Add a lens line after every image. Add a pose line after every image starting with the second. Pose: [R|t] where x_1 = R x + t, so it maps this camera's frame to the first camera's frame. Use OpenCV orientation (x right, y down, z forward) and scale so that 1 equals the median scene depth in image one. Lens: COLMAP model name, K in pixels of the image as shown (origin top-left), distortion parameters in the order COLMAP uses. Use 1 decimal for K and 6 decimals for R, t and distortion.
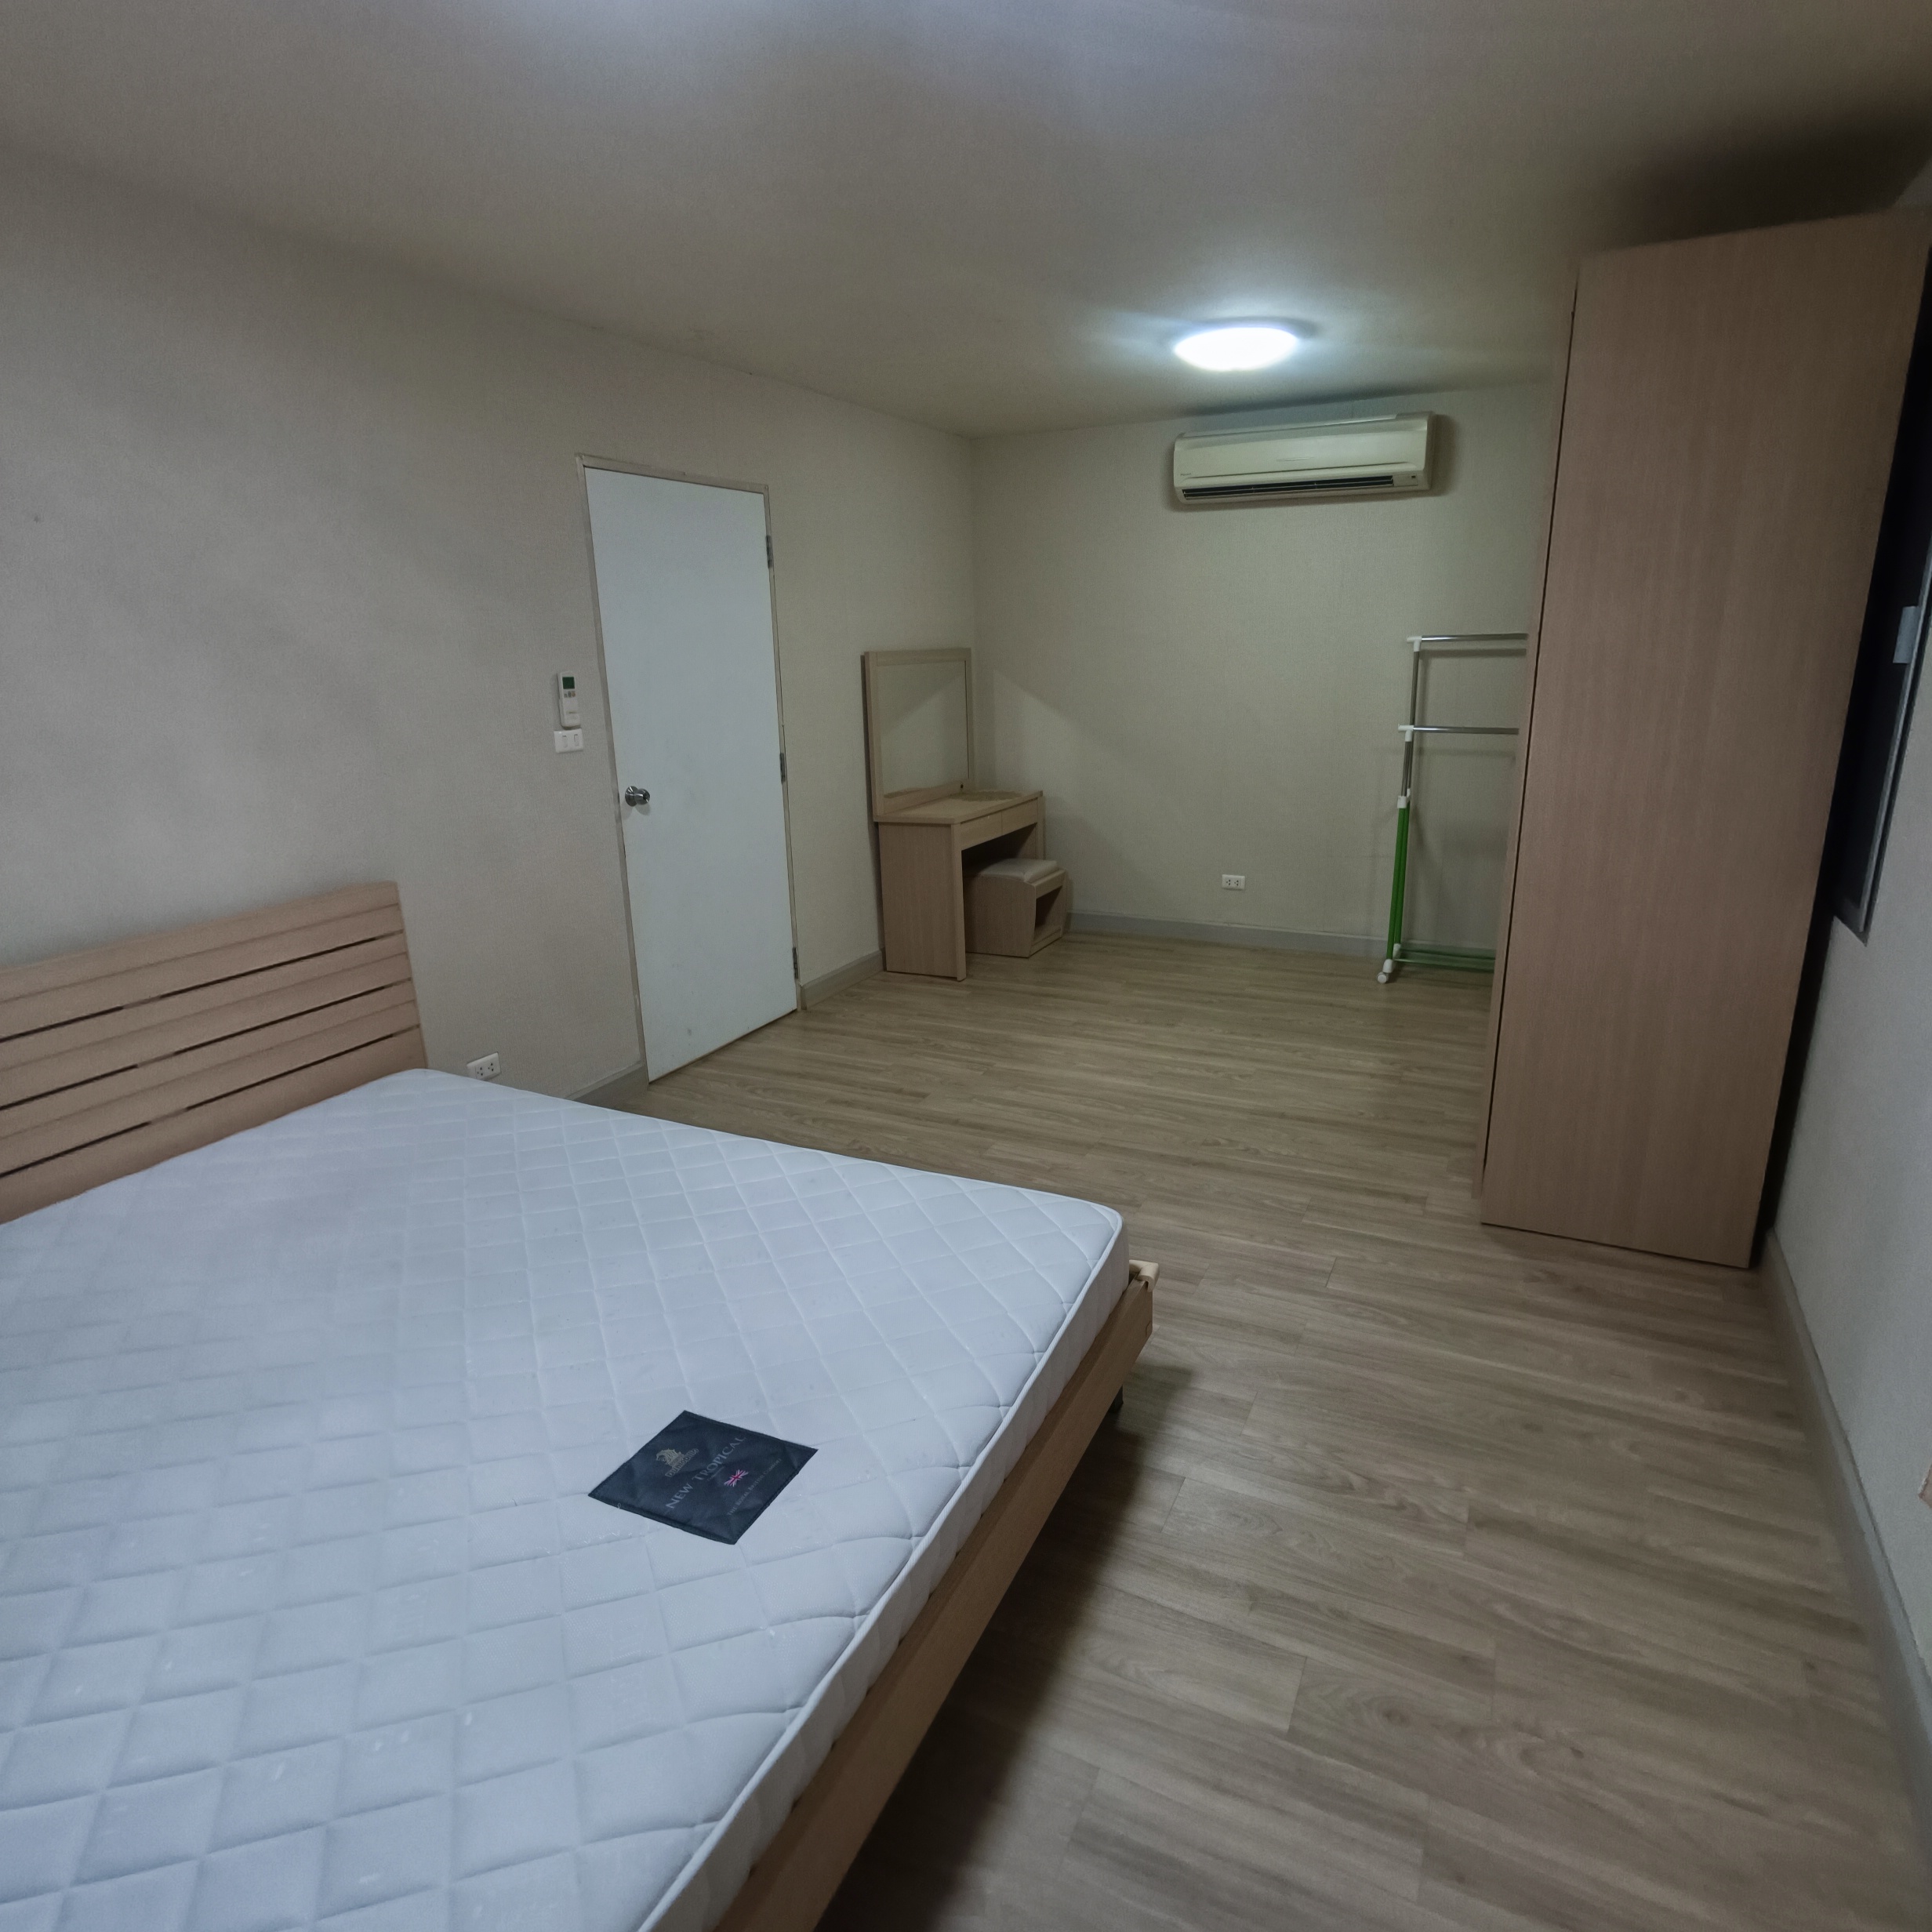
lens RADIAL K [[1158.3, 0, 972.6], [0, 1158.3, 967.4], [0, 0, 1]] dist [-0.023686, -0.000810]
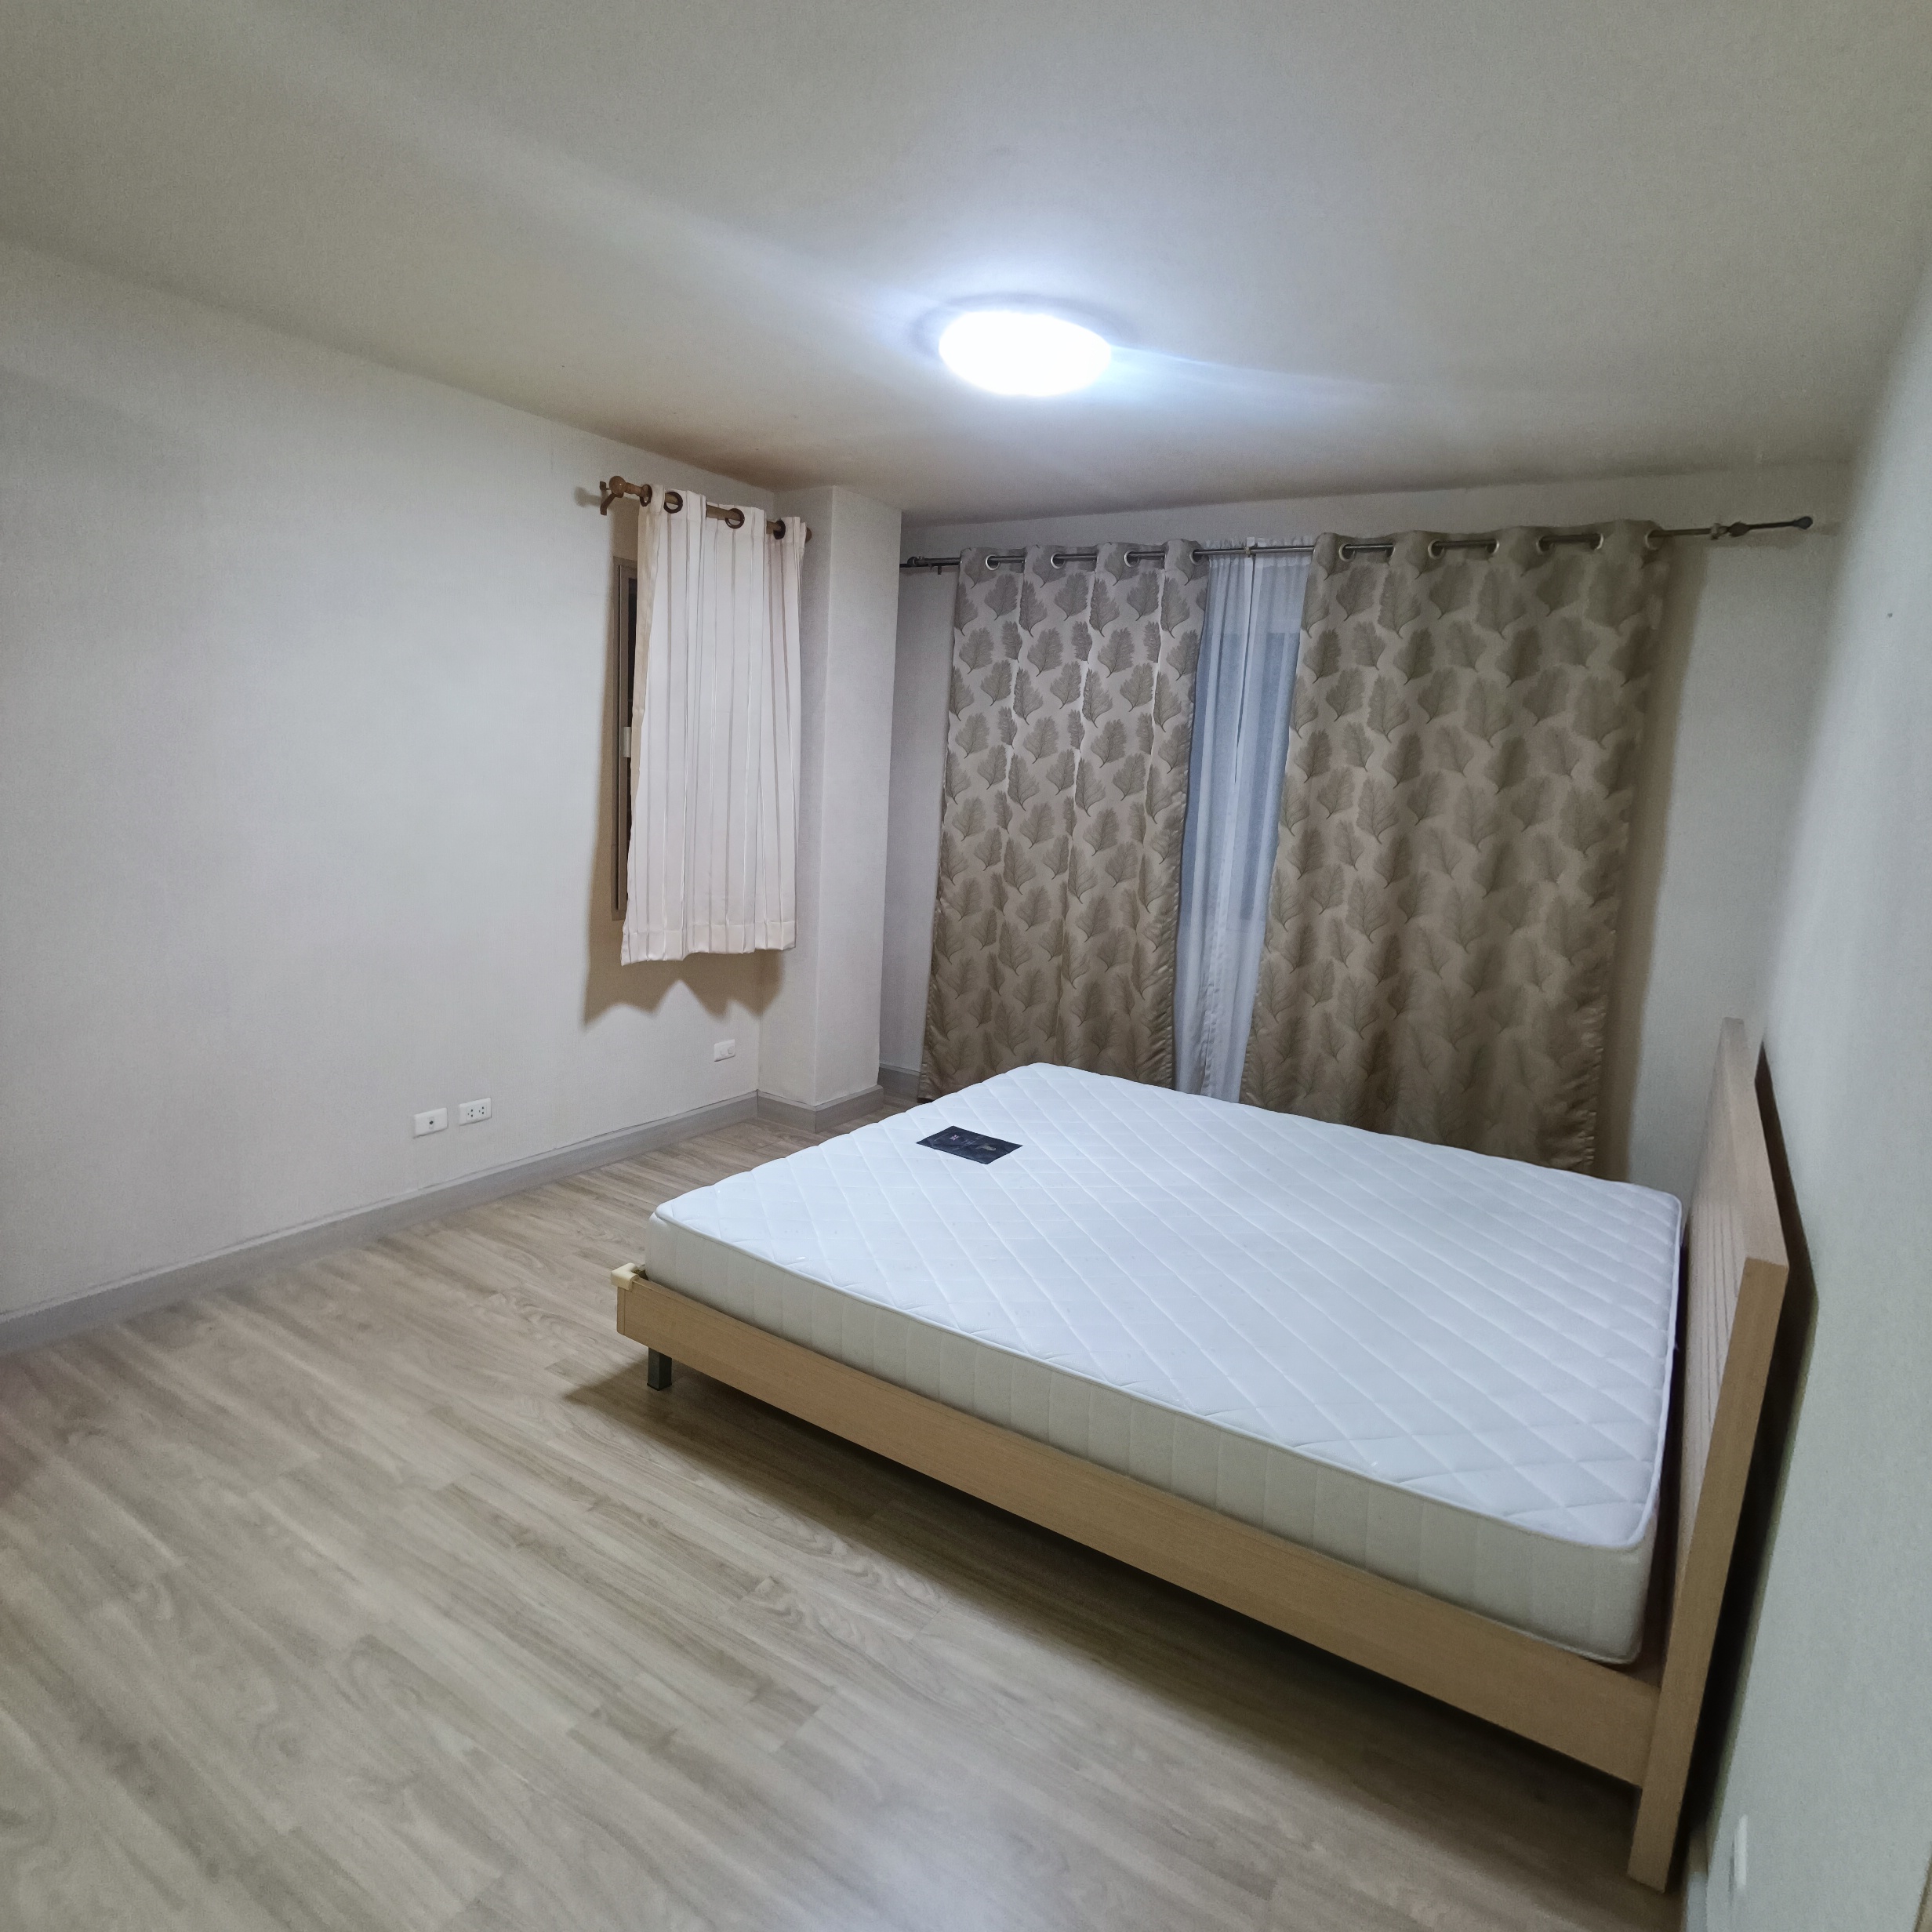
lens RADIAL K [[1158.3, 0, 968.1], [0, 1158.3, 964.0], [0, 0, 1]] dist [-0.023686, -0.000810]
pose [[-0.991903, -0.062536, 0.110538, -0.278758], [-0.008512, 0.901145, 0.433435, -0.487694], [-0.126716, 0.428984, -0.894380, 1.729607]]
